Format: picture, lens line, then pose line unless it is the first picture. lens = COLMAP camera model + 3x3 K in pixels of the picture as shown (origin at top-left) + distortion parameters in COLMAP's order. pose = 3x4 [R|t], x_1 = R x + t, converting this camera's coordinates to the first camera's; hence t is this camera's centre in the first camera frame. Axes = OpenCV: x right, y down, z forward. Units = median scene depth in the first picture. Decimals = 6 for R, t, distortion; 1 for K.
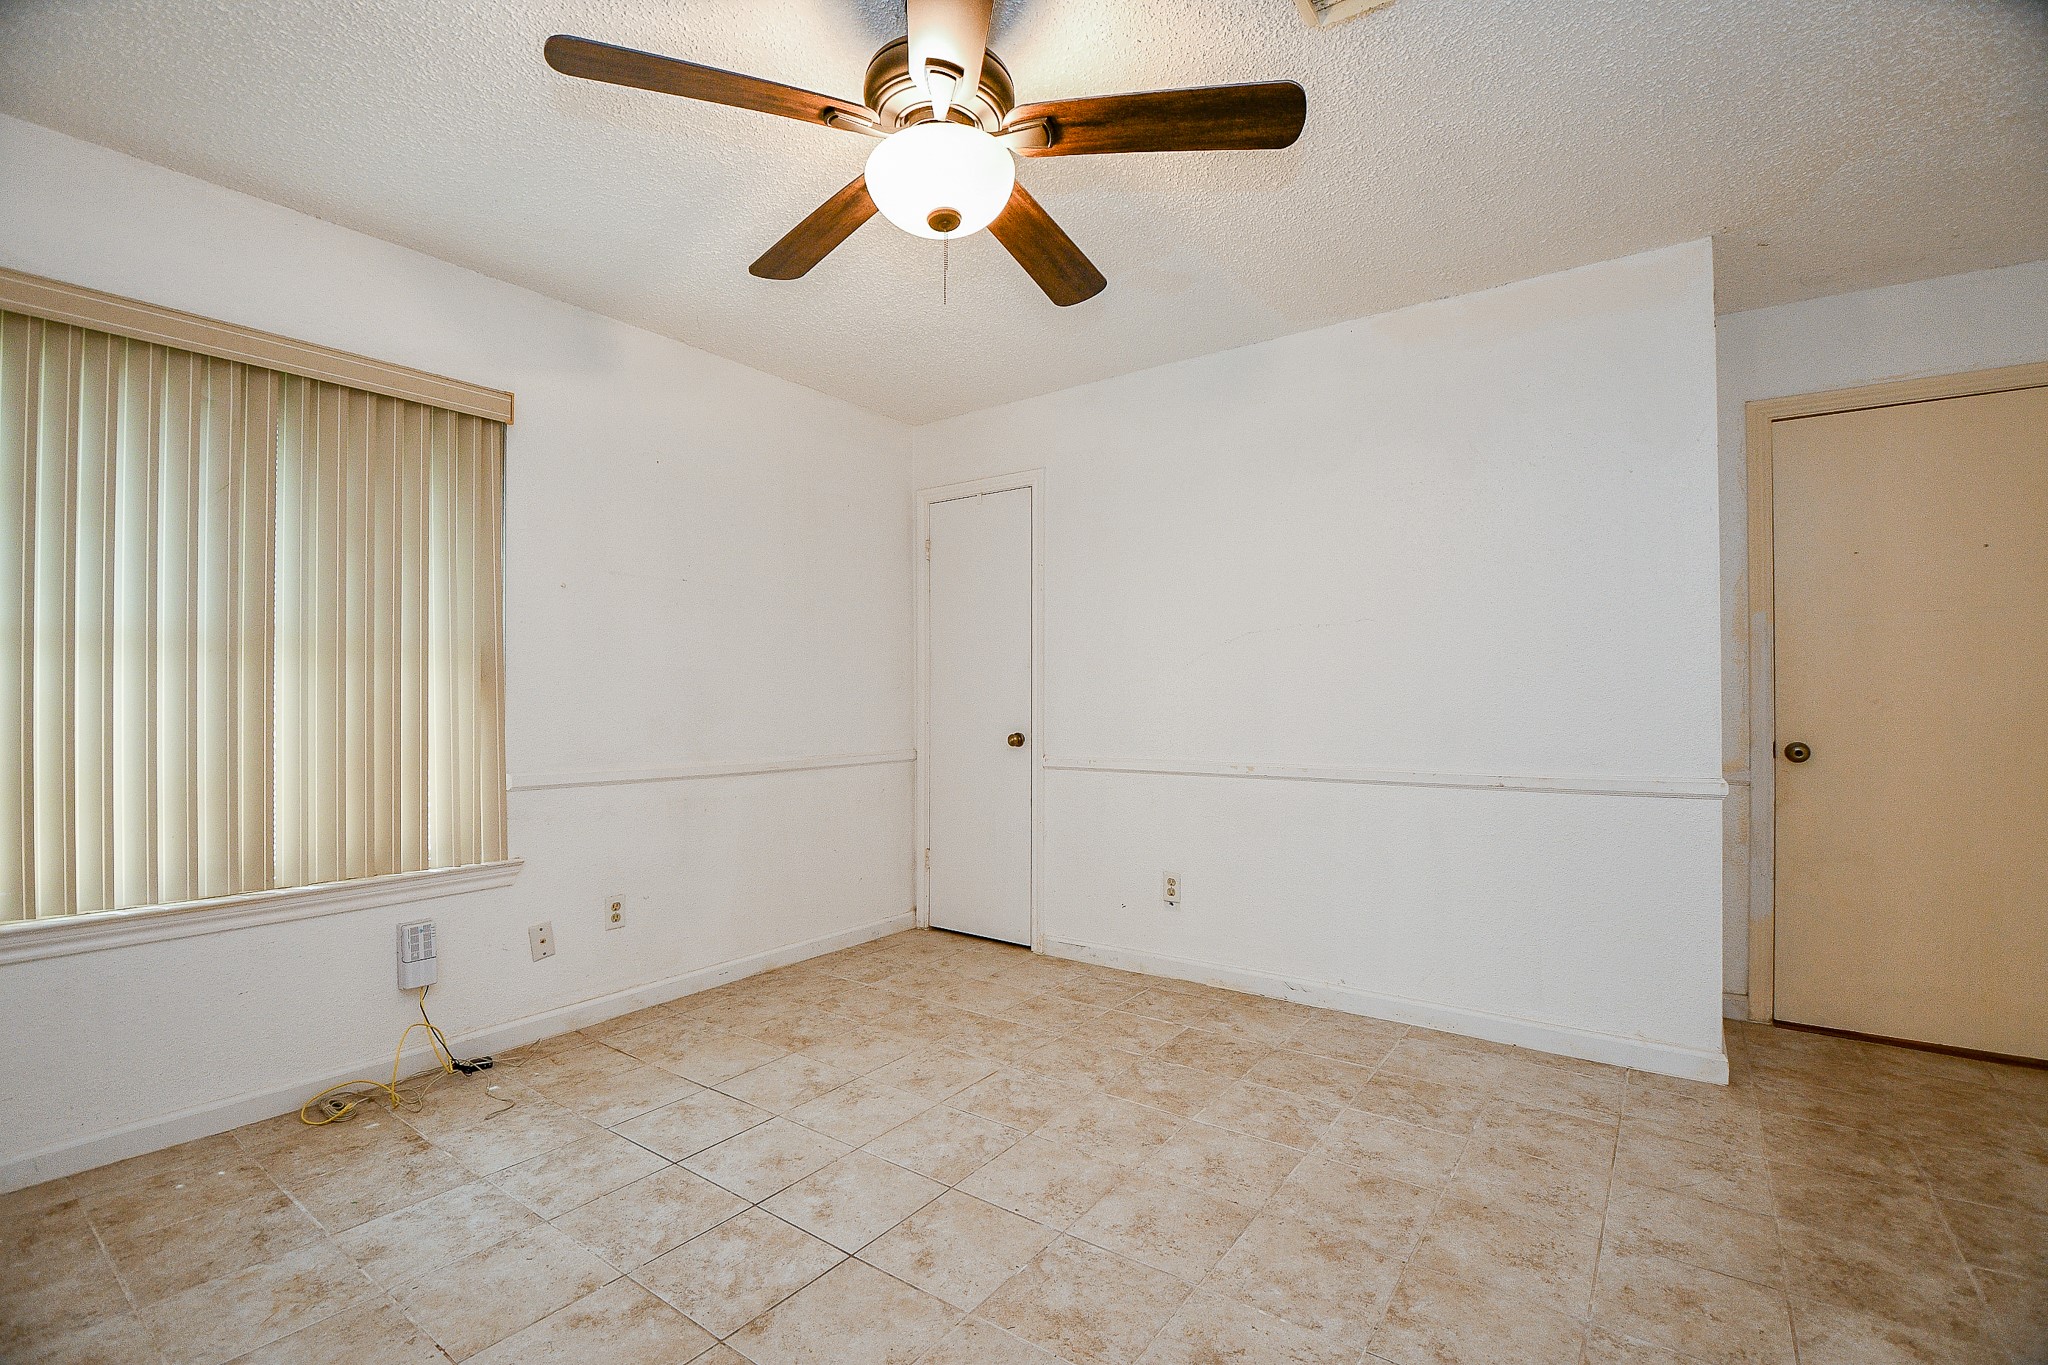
lens RADIAL K [[911.2, 0, 1023.7], [0, 911.2, 689.5], [0, 0, 1]] dist [0.003752, -0.014147]
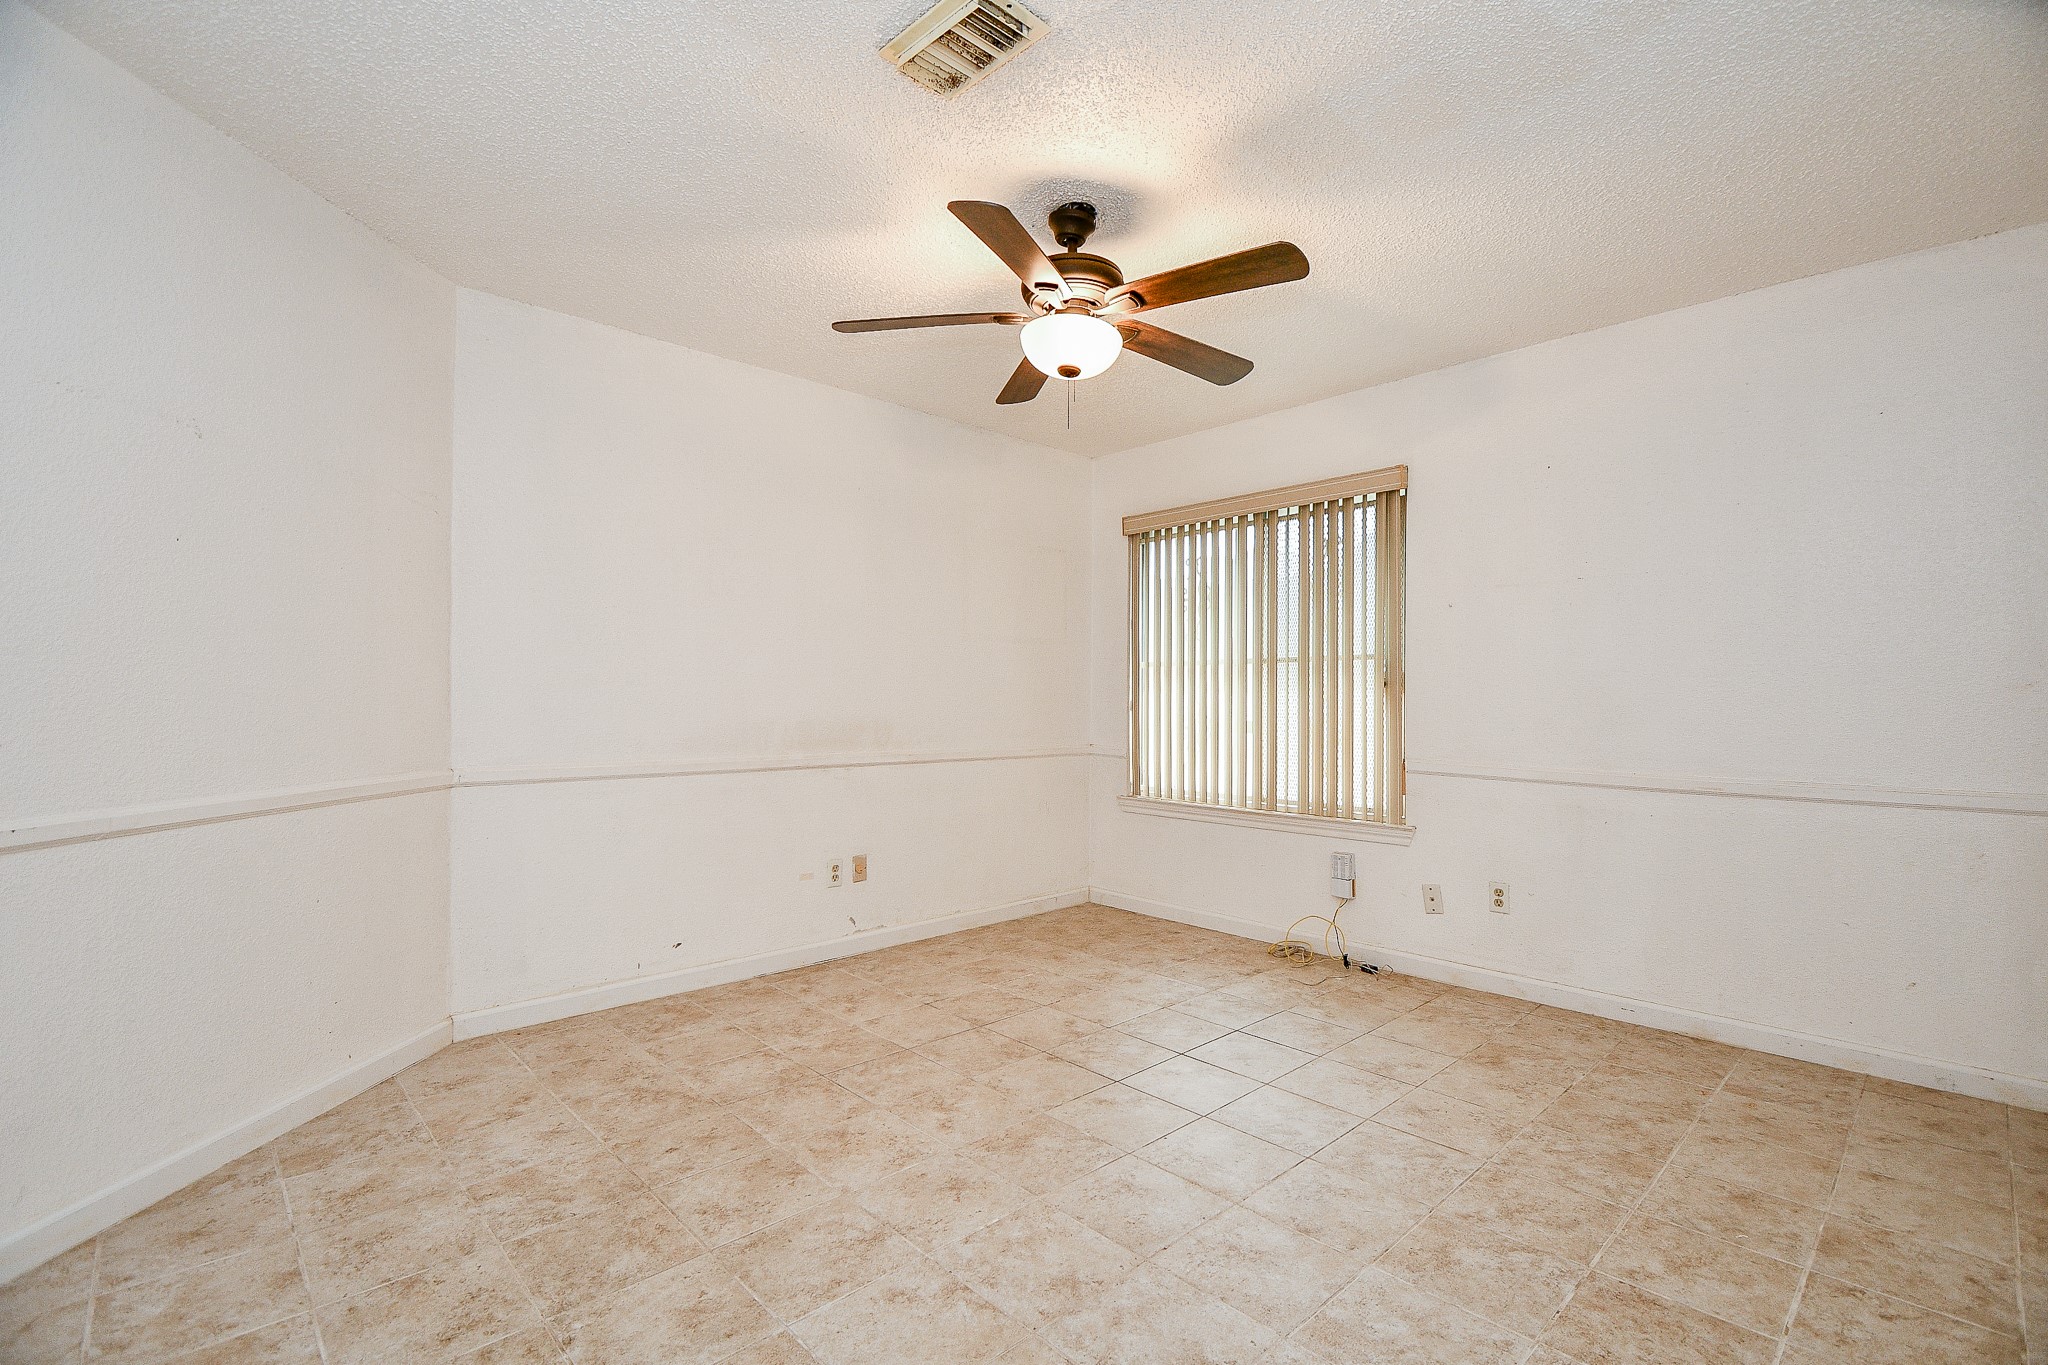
lens RADIAL K [[911.2, 0, 1020.5], [0, 911.2, 686.6], [0, 0, 1]] dist [0.003752, -0.014147]
pose [[-0.193774, -0.015407, -0.980925, 0.861112], [0.001012, 0.999873, -0.015904, 0.011434], [0.981046, -0.004074, -0.193734, 0.768449]]
